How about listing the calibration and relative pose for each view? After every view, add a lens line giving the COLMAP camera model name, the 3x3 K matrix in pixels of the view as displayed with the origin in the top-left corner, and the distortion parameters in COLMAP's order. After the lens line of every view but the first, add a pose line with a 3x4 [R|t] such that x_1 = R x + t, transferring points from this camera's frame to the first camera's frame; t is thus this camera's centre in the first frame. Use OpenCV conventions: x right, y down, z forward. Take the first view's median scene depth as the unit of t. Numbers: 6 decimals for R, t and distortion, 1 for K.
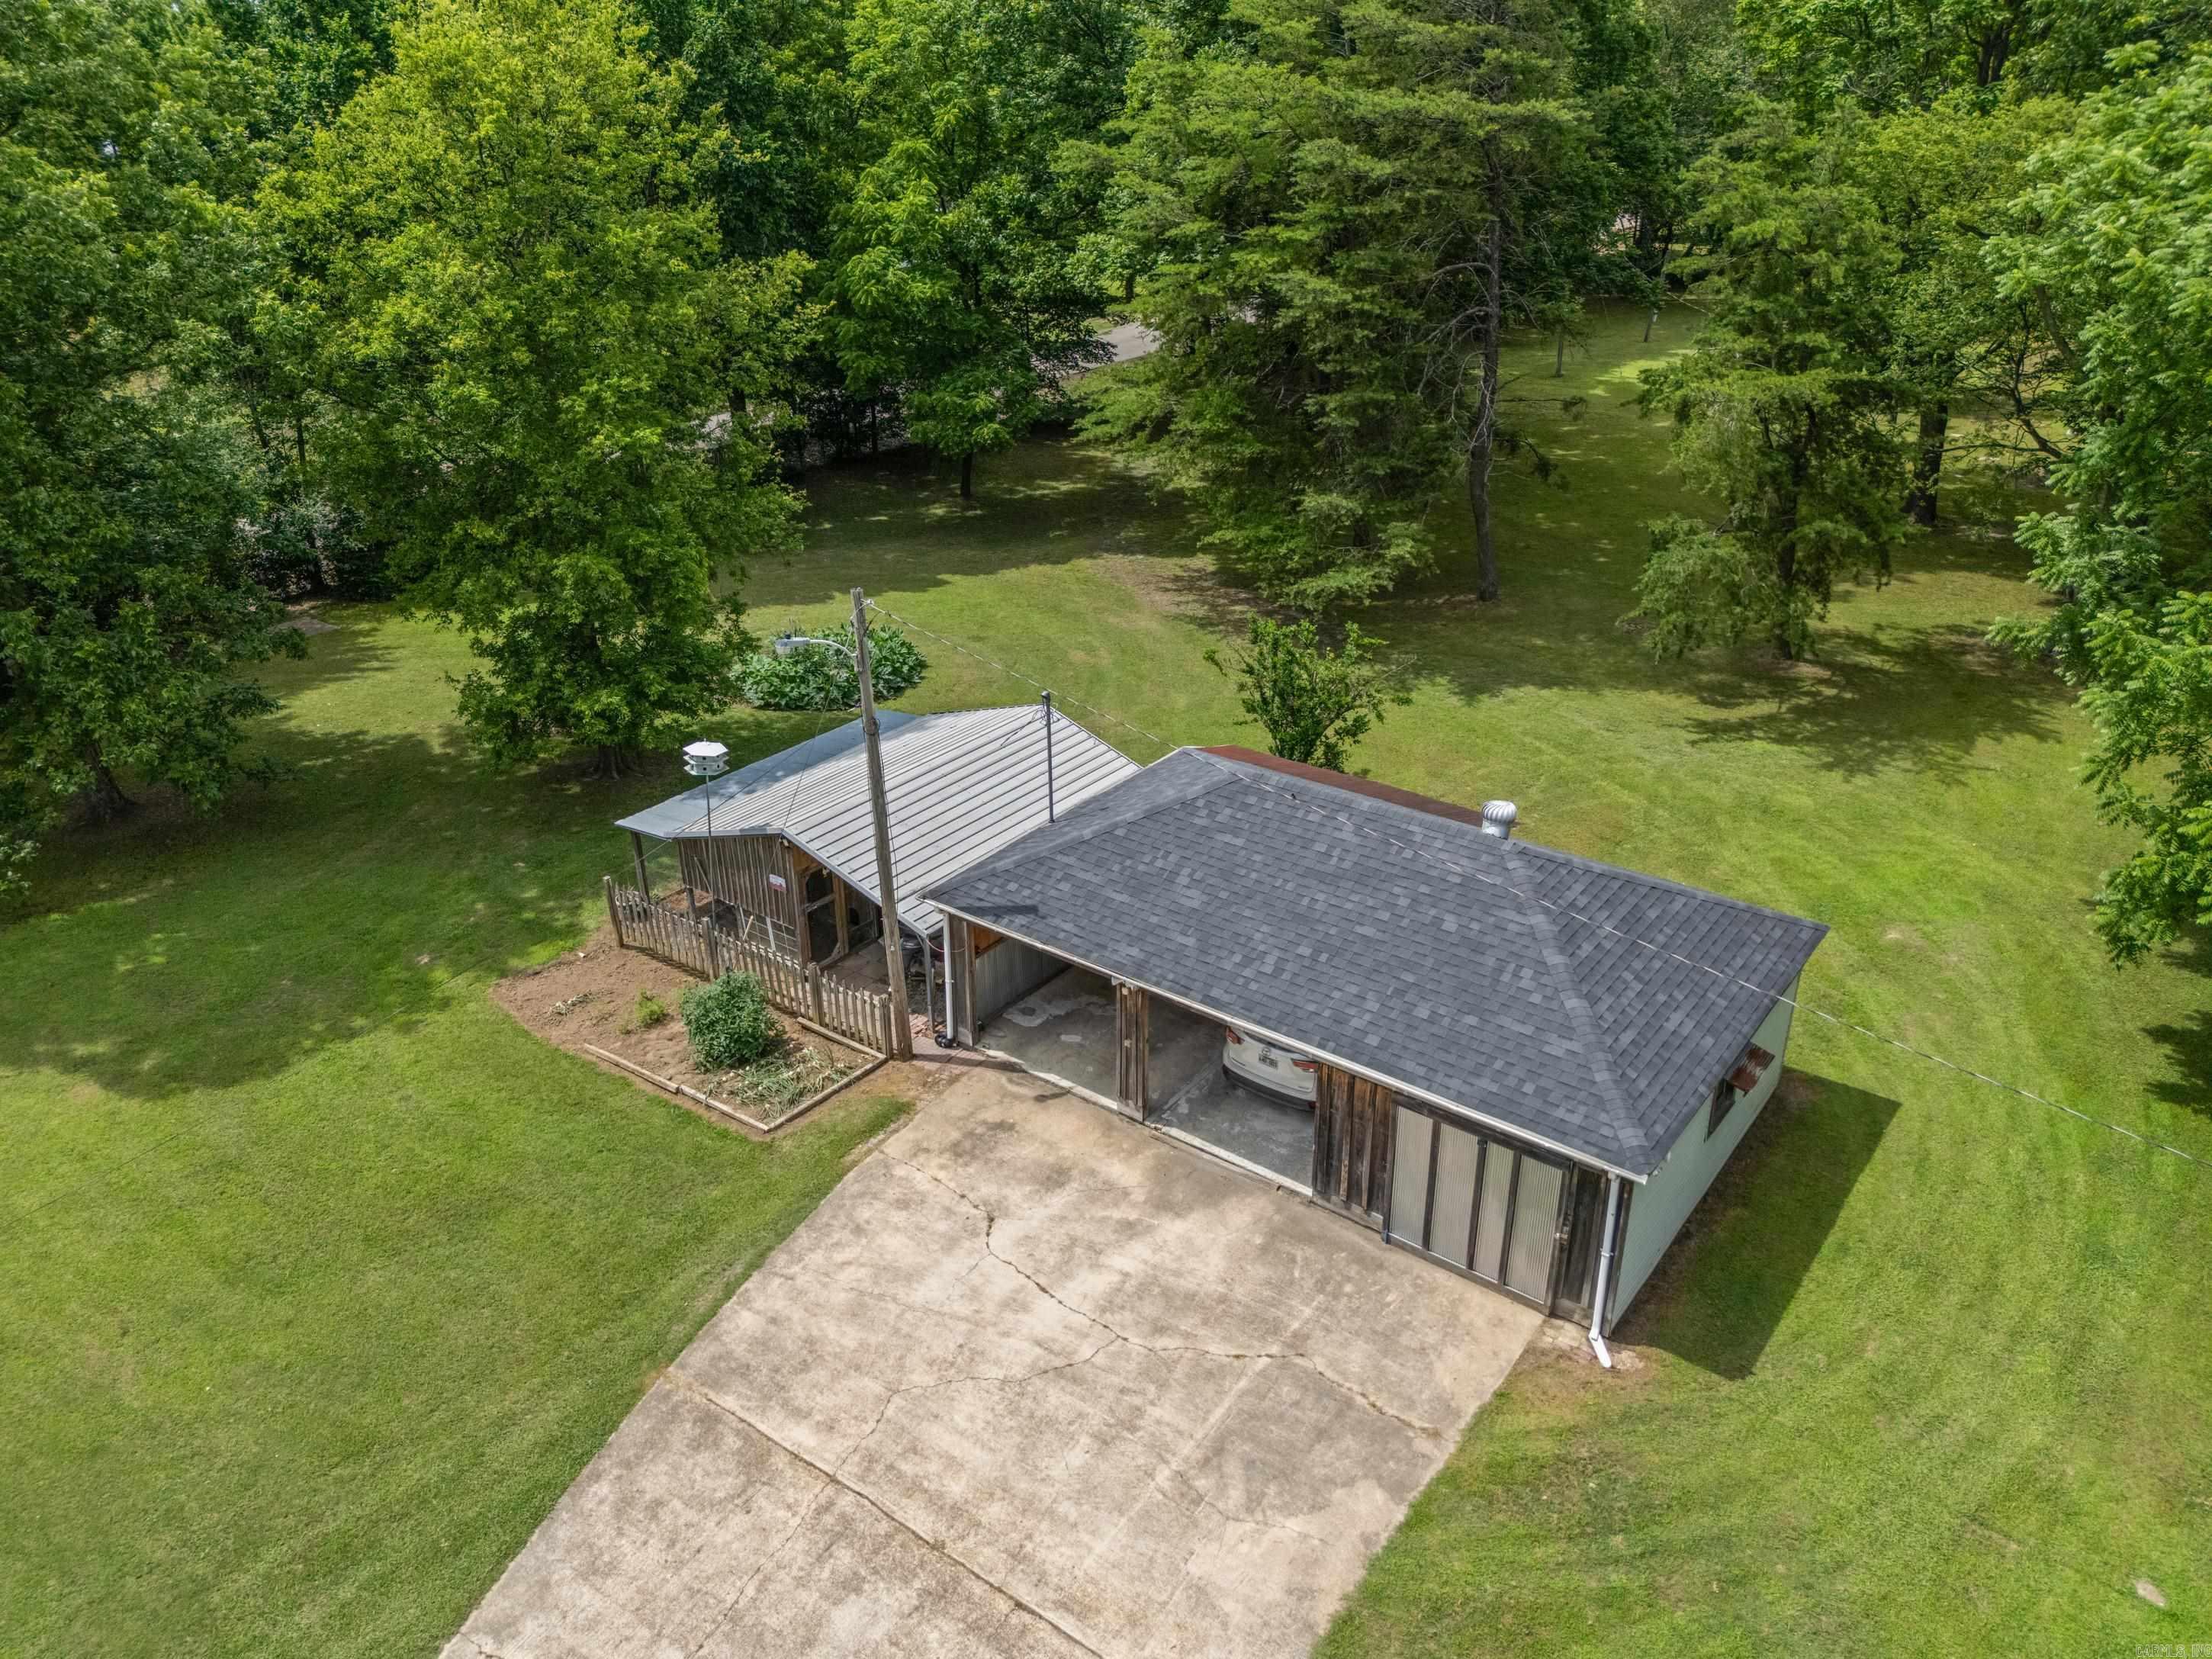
lens RADIAL K [[1631.8, 0, 1106.0], [0, 1631.8, 829.5], [0, 0, 1]] dist [0.063342, -0.061176]
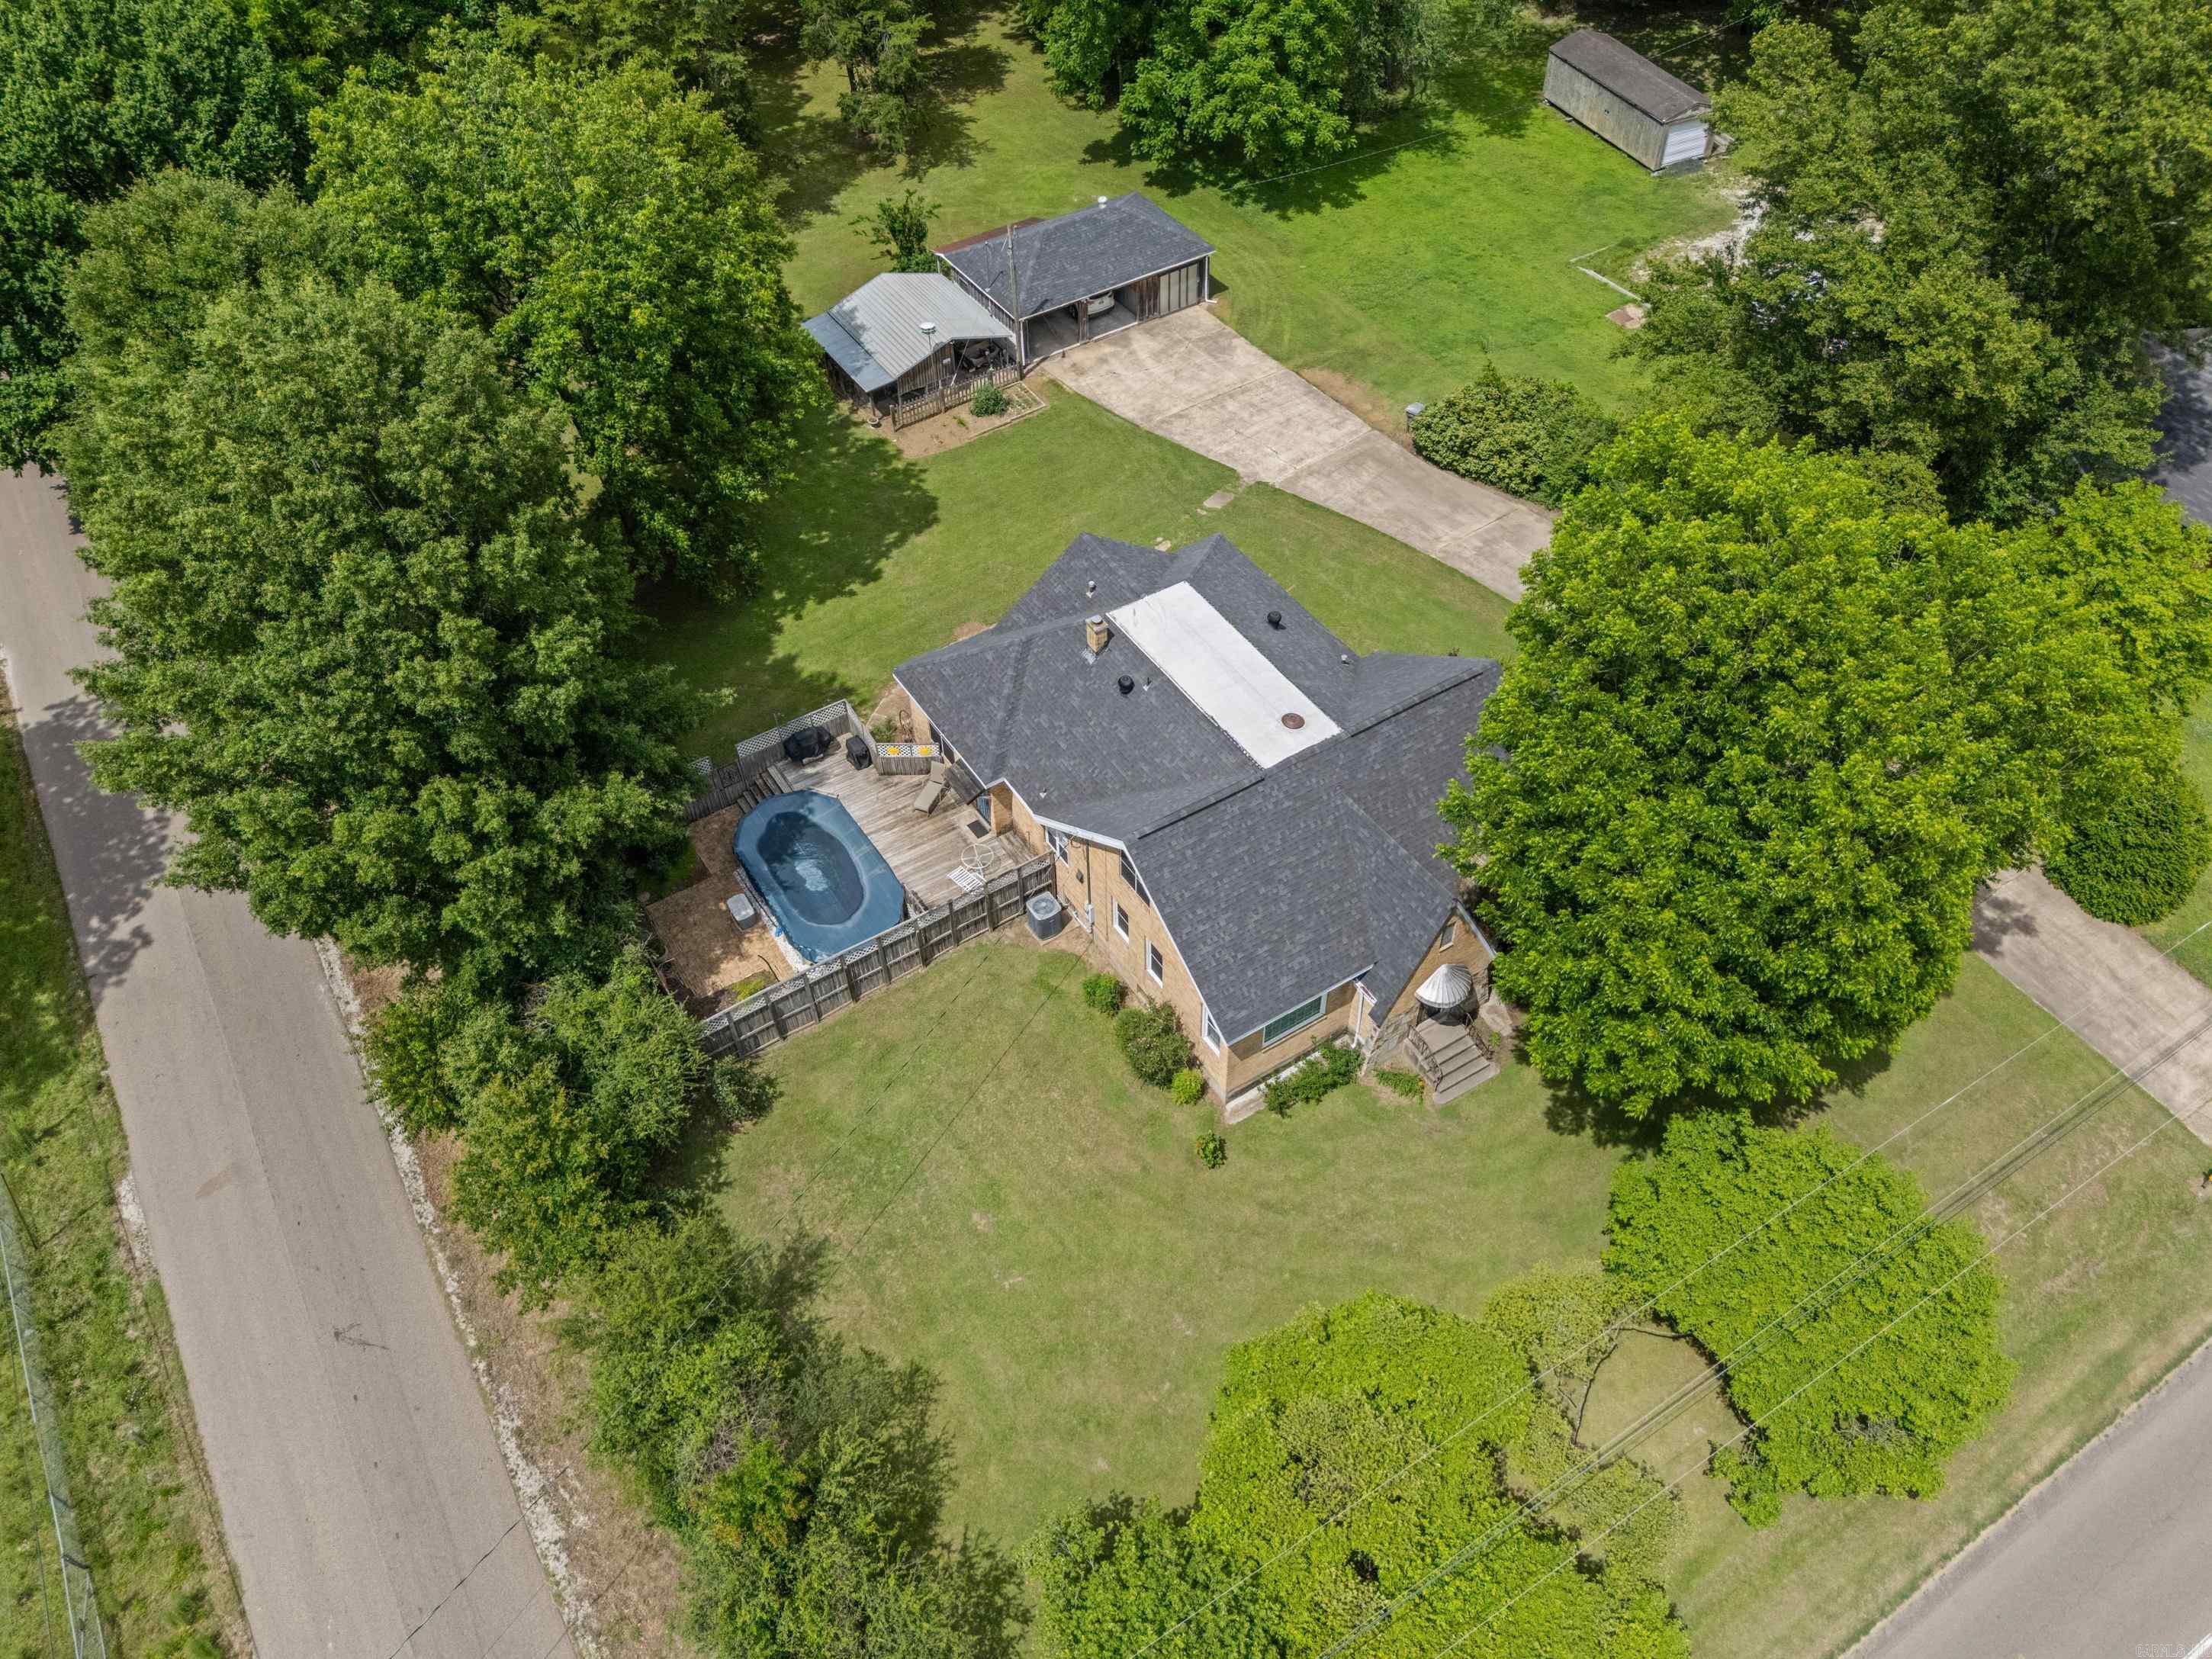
lens RADIAL K [[1631.8, 0, 1106.0], [0, 1631.8, 829.5], [0, 0, 1]] dist [0.063342, -0.061176]
pose [[0.348295, -0.693840, 0.630299, -2.733301], [0.430811, 0.715665, 0.549750, -0.919835], [-0.832522, 0.080065, 0.548176, -0.762893]]
